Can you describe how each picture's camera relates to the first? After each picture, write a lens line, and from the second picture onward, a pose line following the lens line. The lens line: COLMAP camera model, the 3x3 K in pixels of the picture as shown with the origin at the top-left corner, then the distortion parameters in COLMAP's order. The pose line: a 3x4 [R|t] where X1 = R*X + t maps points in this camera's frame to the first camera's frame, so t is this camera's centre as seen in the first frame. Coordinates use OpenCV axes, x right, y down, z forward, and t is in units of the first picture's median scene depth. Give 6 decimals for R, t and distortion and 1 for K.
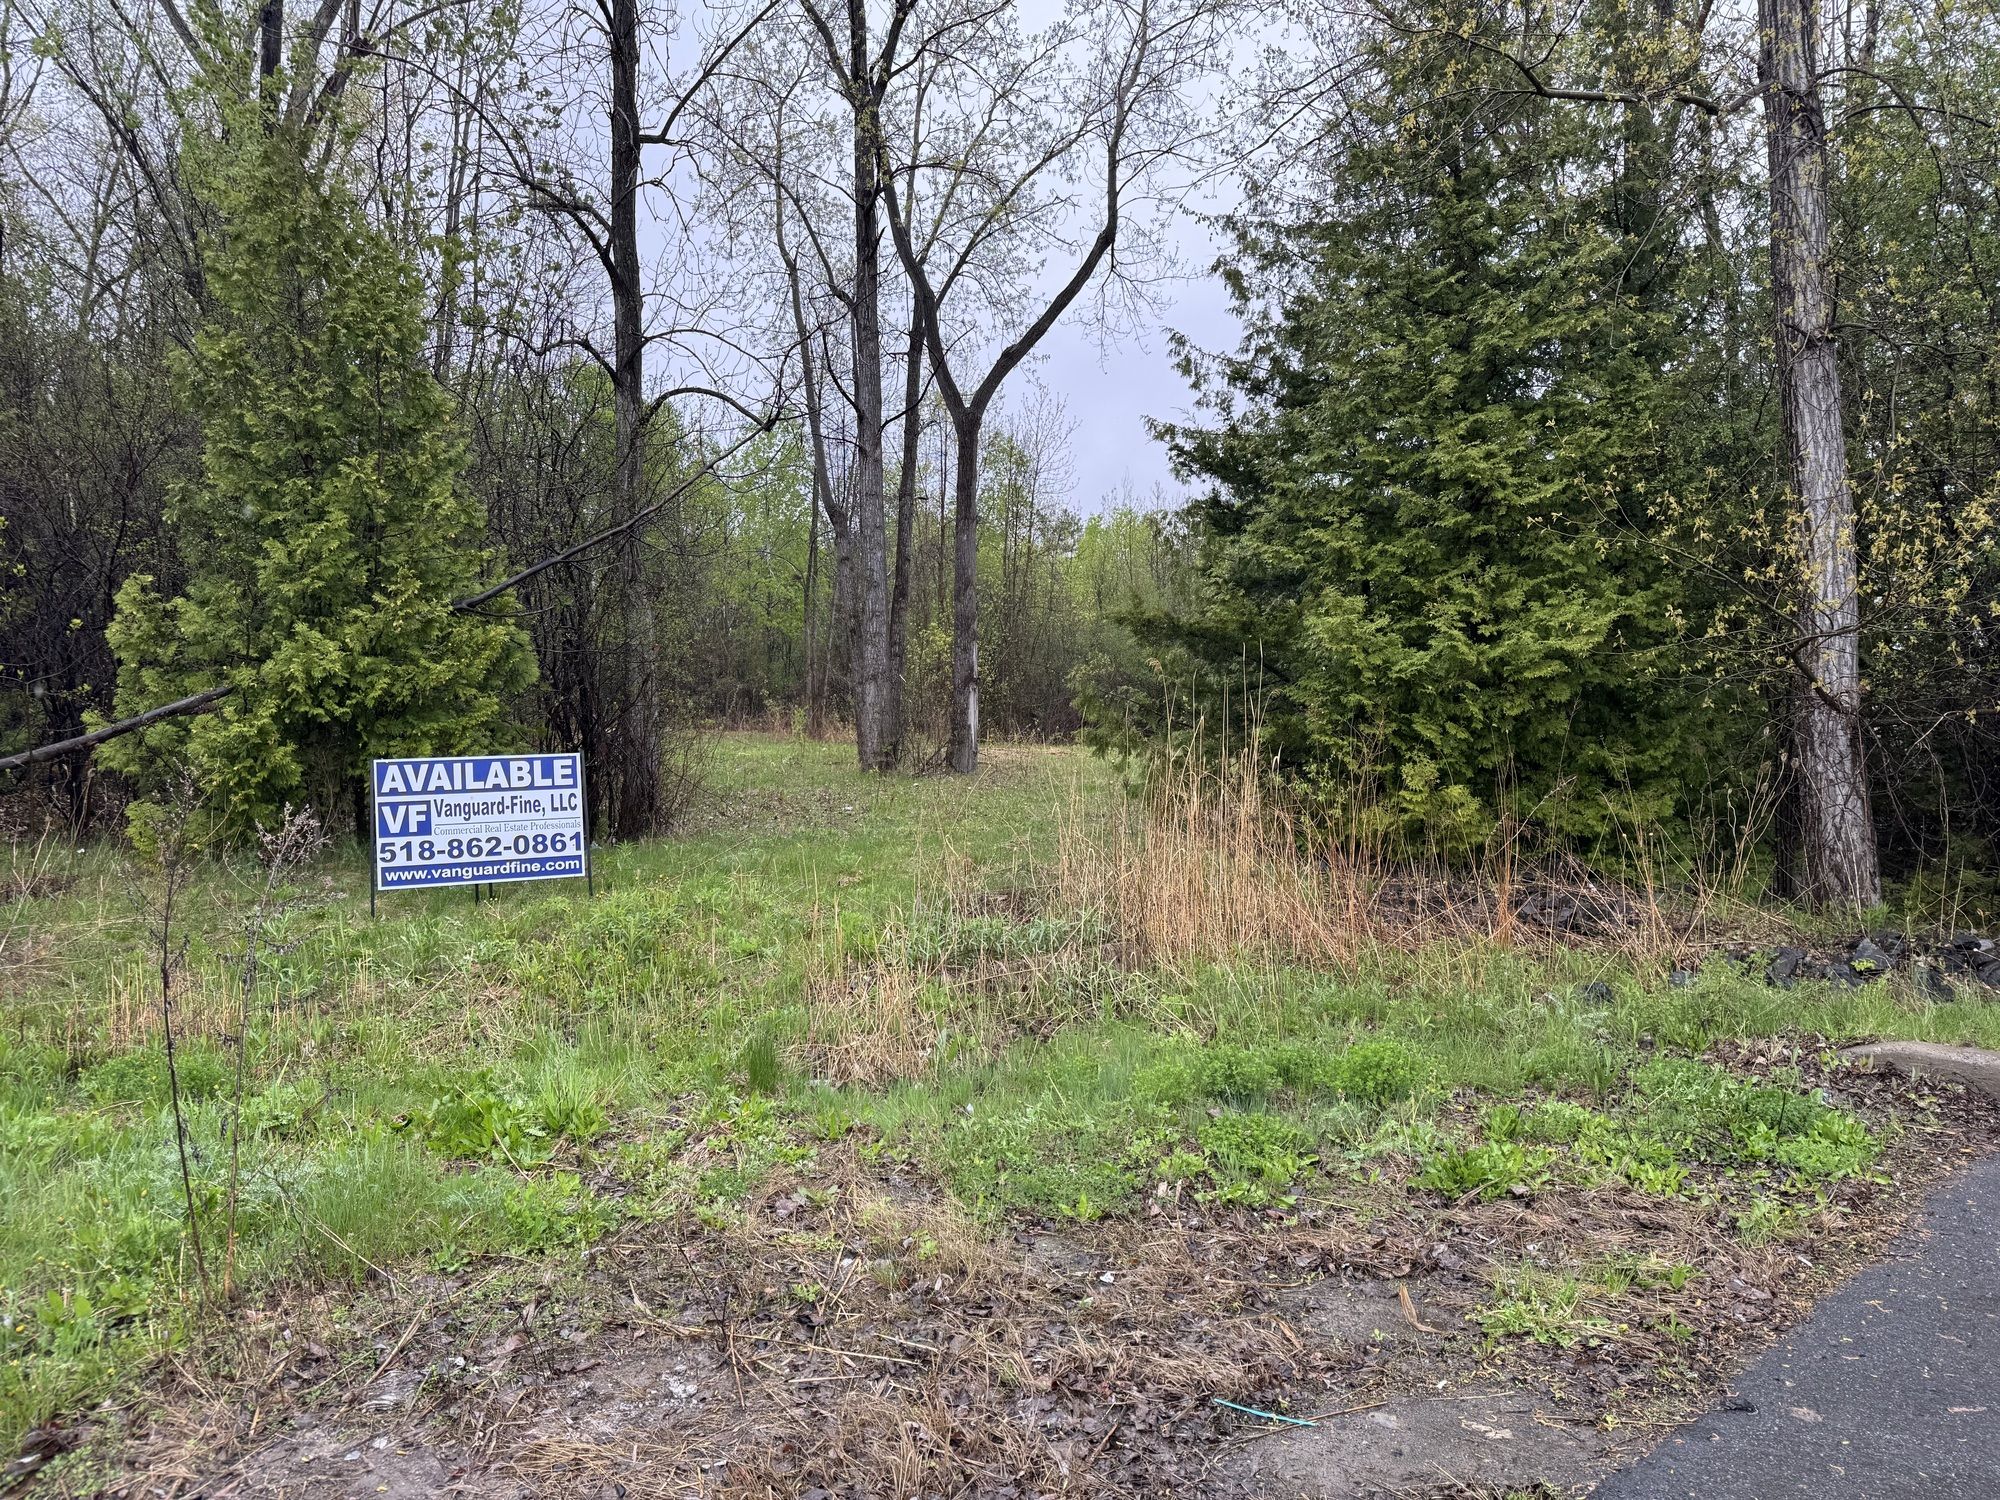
lens RADIAL K [[1412.3, 0, 1000.0], [0, 1412.3, 750.0], [0, 0, 1]] dist [0.242163, -0.425384]
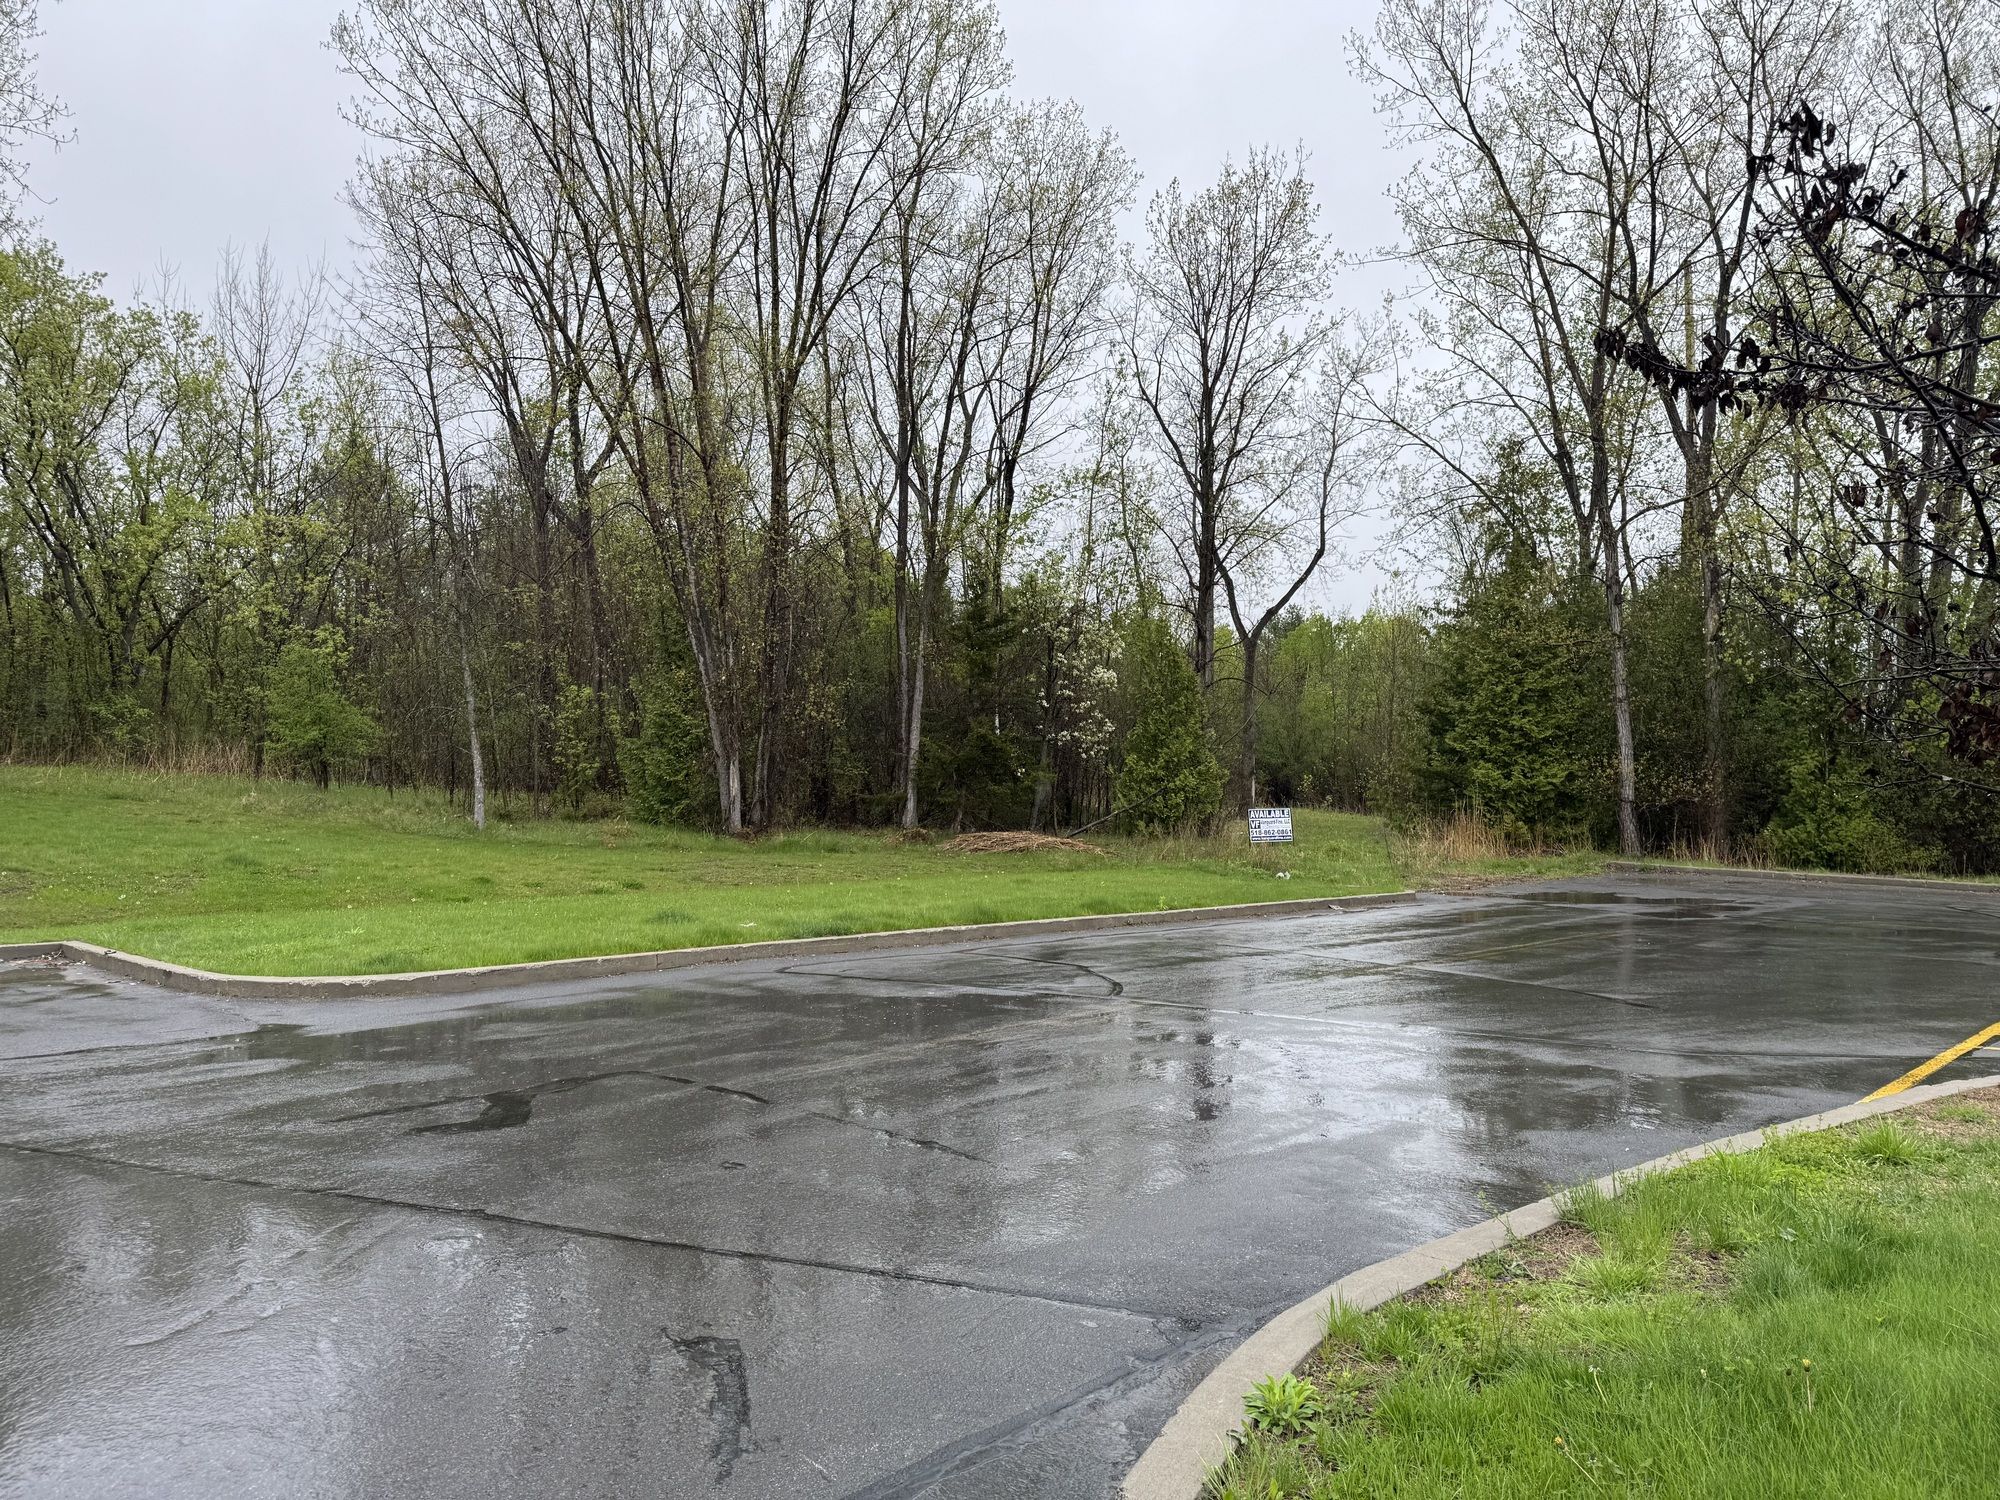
lens RADIAL K [[1426.0, 0, 1001.0], [0, 1426.0, 762.5], [0, 0, 1]] dist [0.120443, -0.138172]
pose [[0.999826, 0.010378, 0.015513, -0.901231], [-0.009918, 0.999517, -0.029448, -0.001658], [-0.015811, 0.029289, 0.999446, -2.233076]]
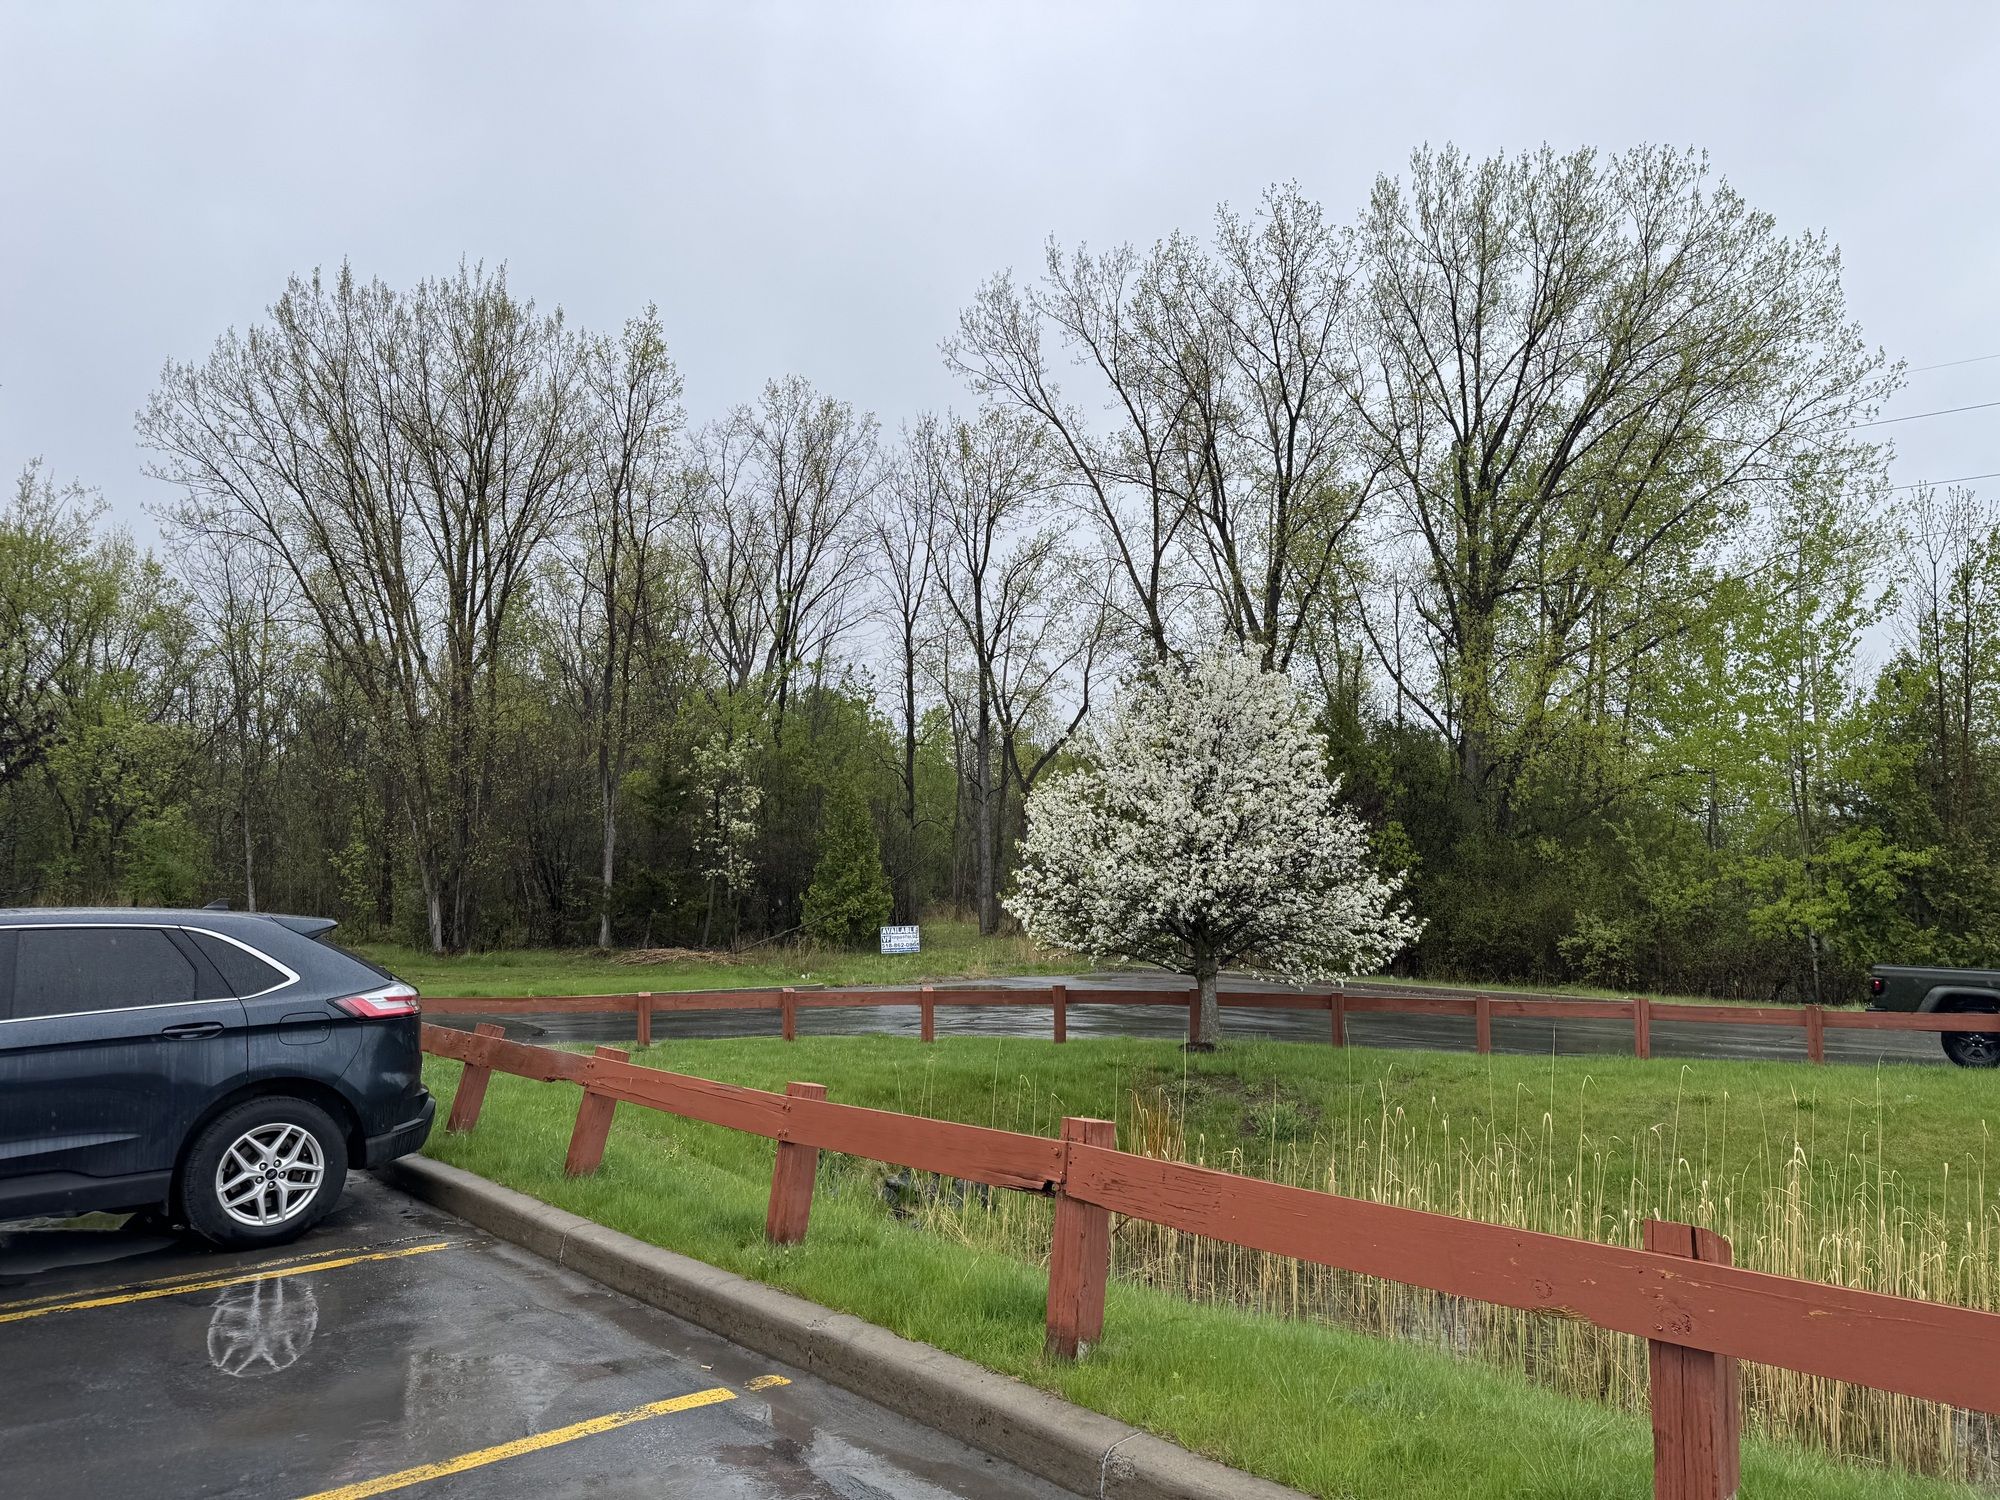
lens RADIAL K [[1426.0, 0, 1001.0], [0, 1426.0, 762.5], [0, 0, 1]] dist [0.120443, -0.138172]
pose [[0.996289, -0.013132, -0.085067, 0.308661], [0.003429, 0.993564, -0.113219, -0.000345], [0.086006, 0.112507, 0.989922, -3.033156]]
